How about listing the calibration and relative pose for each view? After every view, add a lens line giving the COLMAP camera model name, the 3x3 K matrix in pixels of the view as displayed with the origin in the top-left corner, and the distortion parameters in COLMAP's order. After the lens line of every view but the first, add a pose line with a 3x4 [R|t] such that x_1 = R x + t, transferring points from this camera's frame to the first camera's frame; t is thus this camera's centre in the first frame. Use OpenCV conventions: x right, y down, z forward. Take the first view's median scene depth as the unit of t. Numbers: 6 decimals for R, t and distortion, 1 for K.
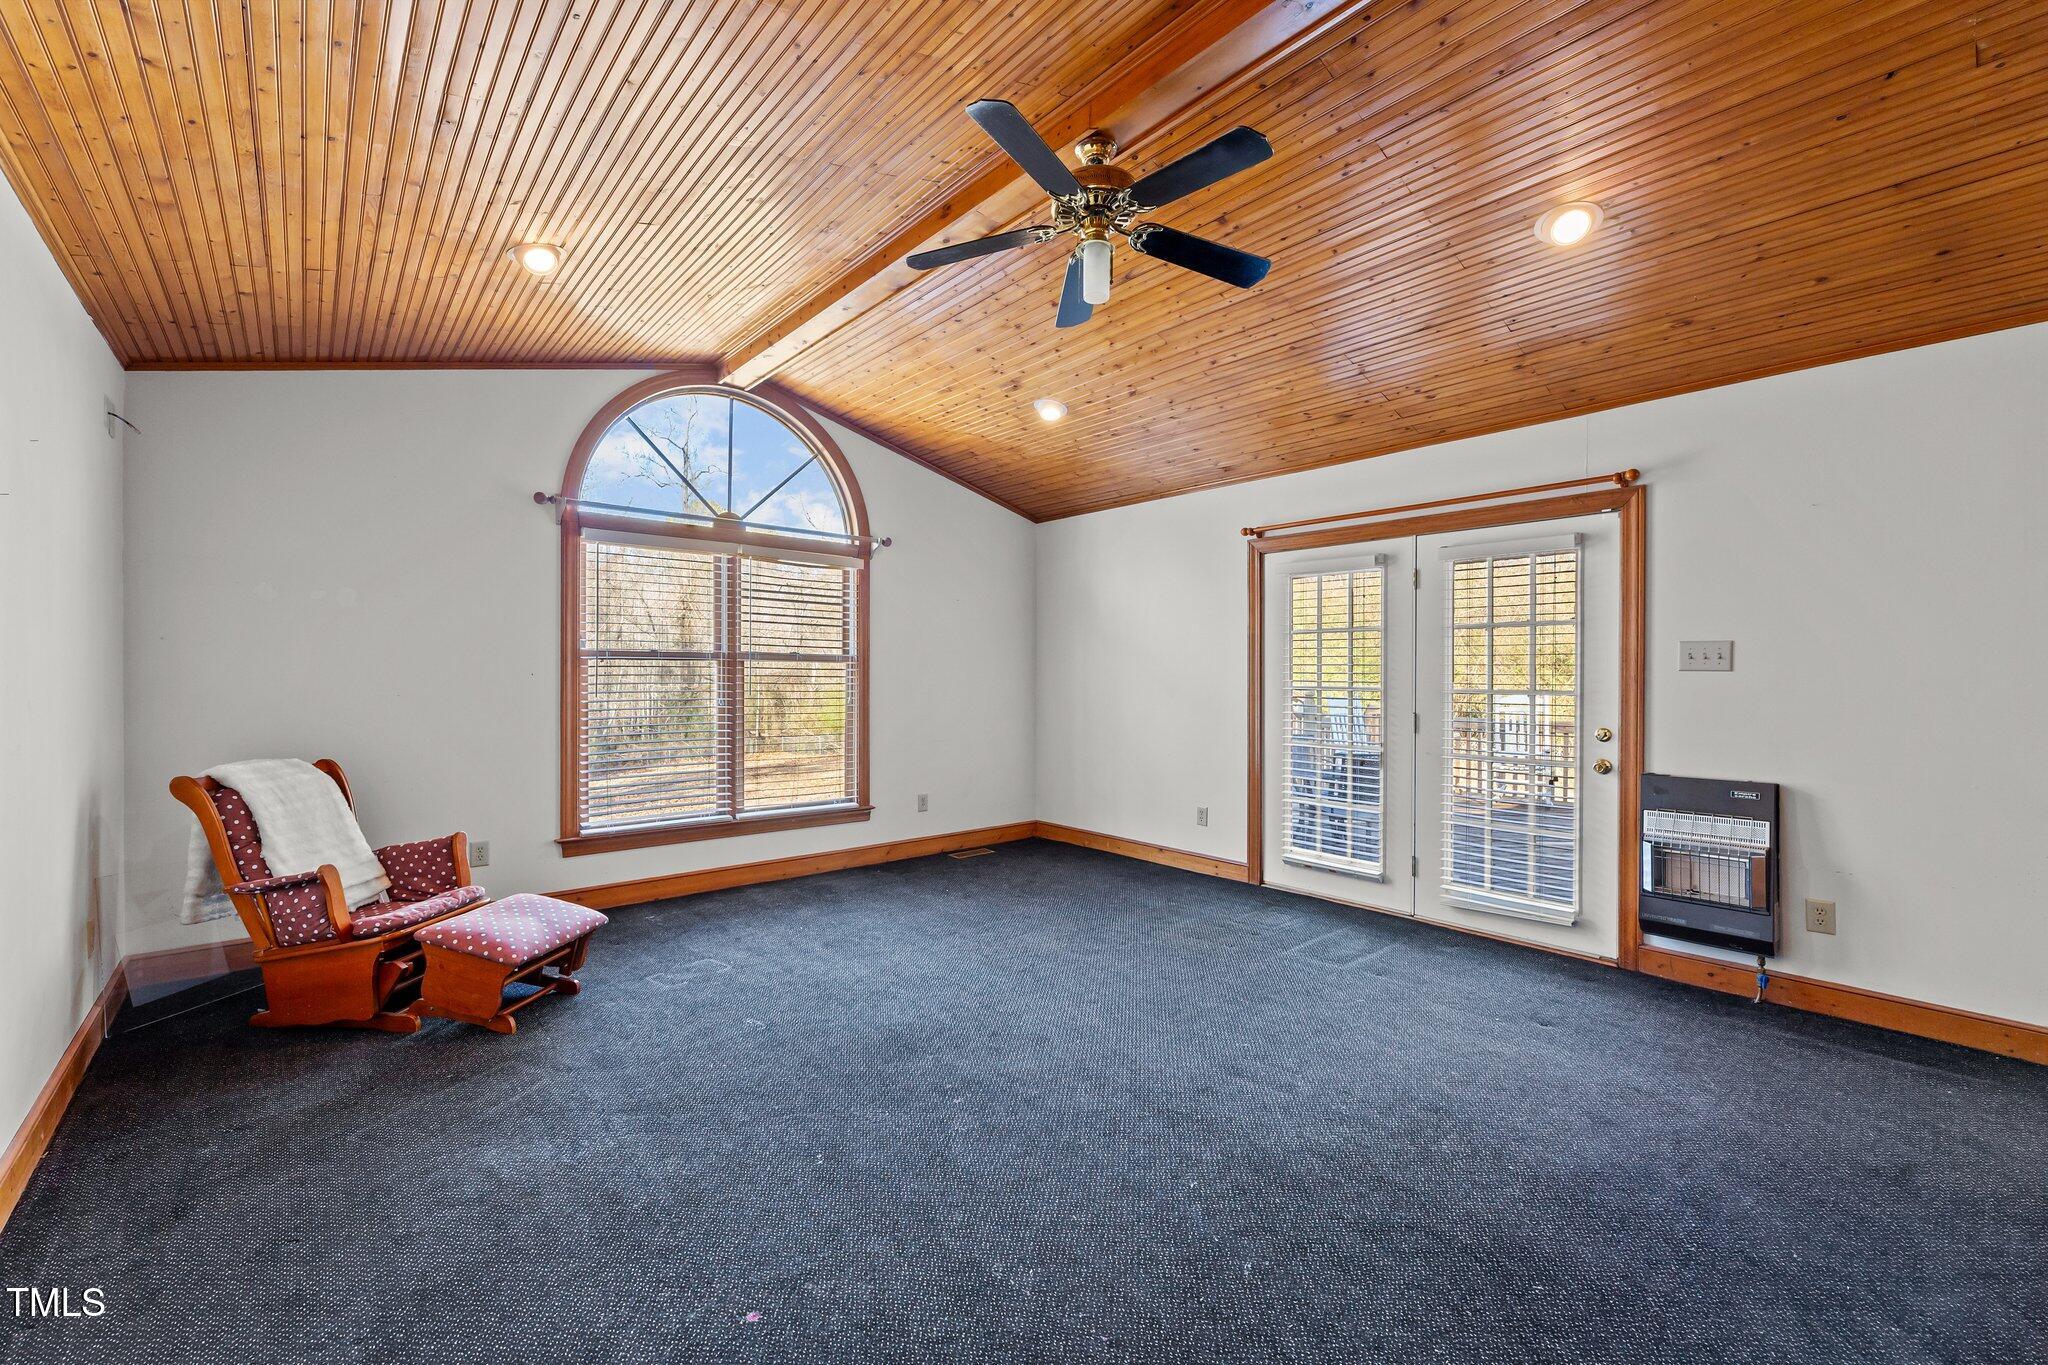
lens RADIAL K [[822.9, 0, 1018.8], [0, 822.9, 675.2], [0, 0, 1]] dist [0.000393, 0.000047]
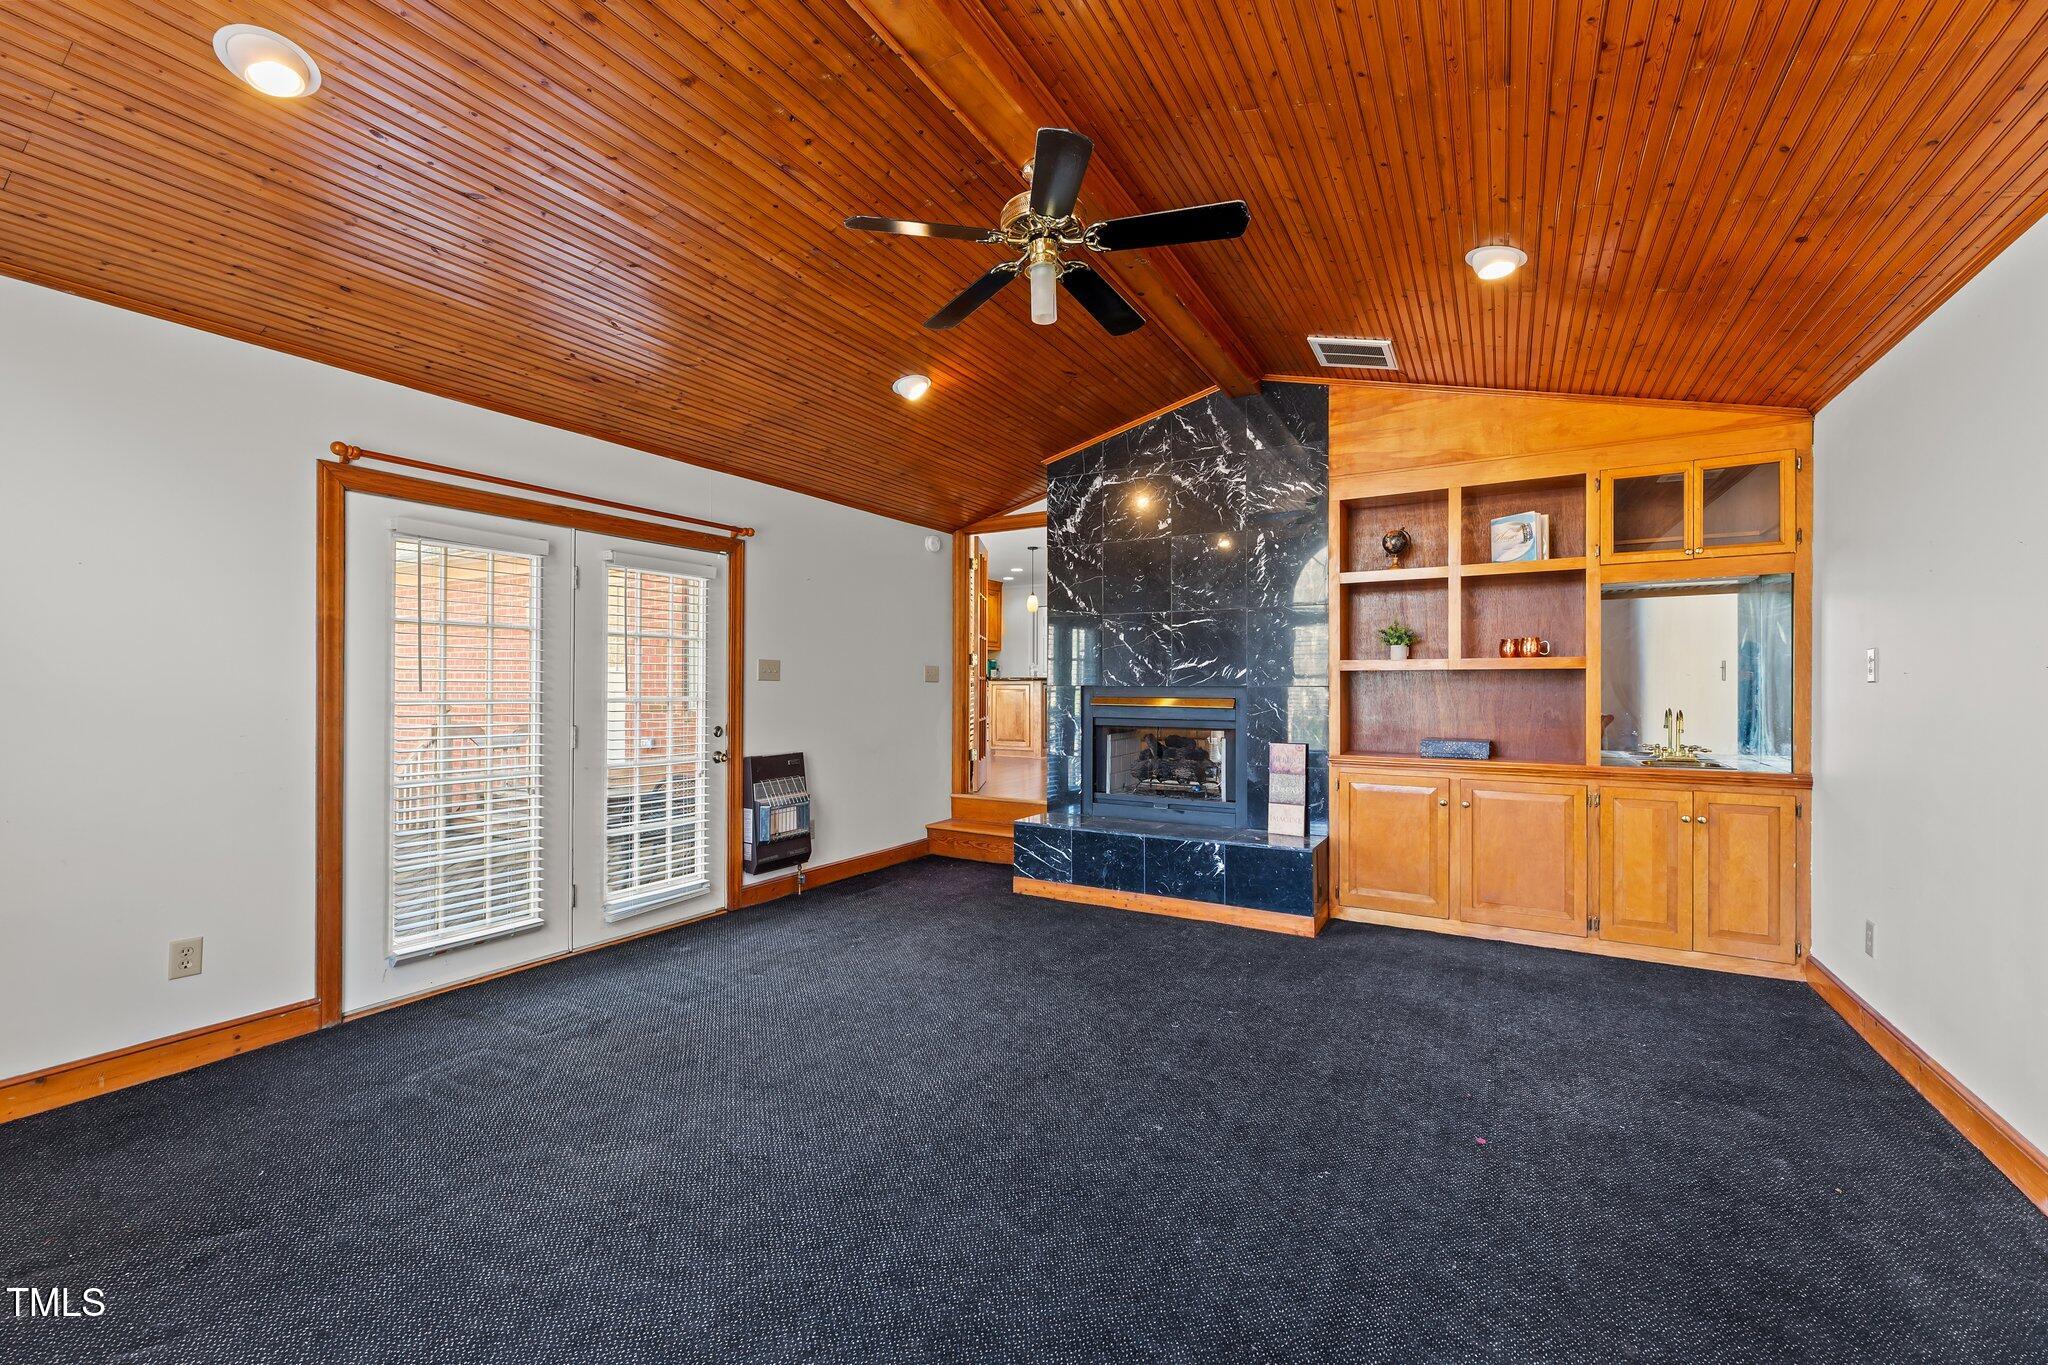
lens RADIAL K [[822.9, 0, 1018.8], [0, 822.9, 675.2], [0, 0, 1]] dist [0.000393, 0.000047]
pose [[-0.315728, 0.003219, 0.948844, -0.575220], [-0.004628, 0.999977, -0.004933, -0.007665], [-0.948839, -0.005949, -0.315705, 0.895493]]
